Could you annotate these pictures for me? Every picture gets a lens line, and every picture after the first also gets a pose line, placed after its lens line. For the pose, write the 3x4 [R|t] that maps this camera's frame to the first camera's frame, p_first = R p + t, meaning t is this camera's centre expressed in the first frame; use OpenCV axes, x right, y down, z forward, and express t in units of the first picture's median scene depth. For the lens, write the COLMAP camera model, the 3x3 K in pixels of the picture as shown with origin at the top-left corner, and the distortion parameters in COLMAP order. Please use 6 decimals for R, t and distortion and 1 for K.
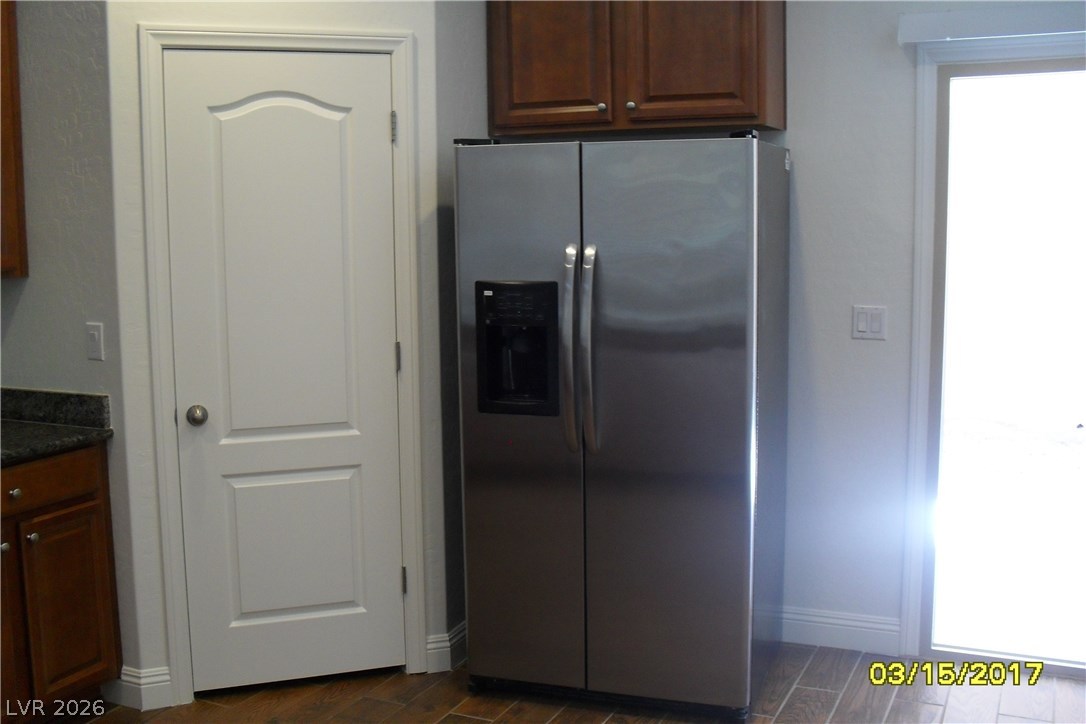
lens RADIAL K [[1166.3, 0, 545.7], [0, 1166.3, 365.1], [0, 0, 1]] dist [-0.132416, 0.000000]
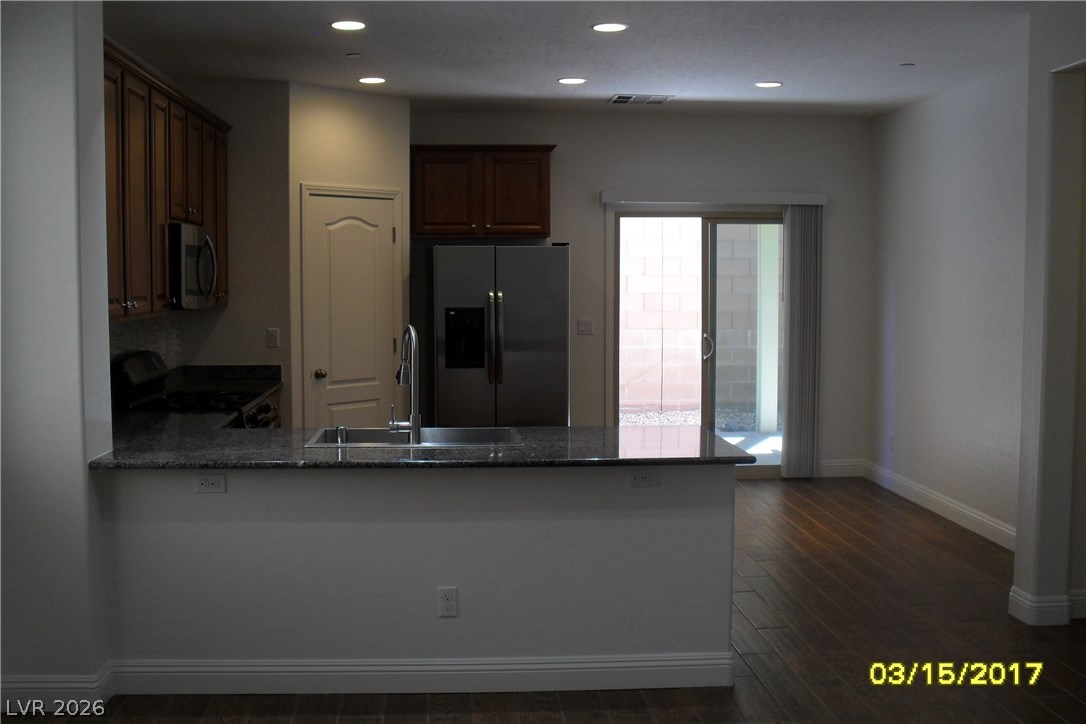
lens RADIAL K [[1166.3, 0, 540.9], [0, 1166.3, 361.9], [0, 0, 1]] dist [-0.132416, 0.000000]
pose [[0.876233, -0.025941, 0.481188, -0.934867], [0.049865, 0.998070, -0.036997, 0.116308], [-0.479300, 0.056412, 0.875836, -0.970296]]
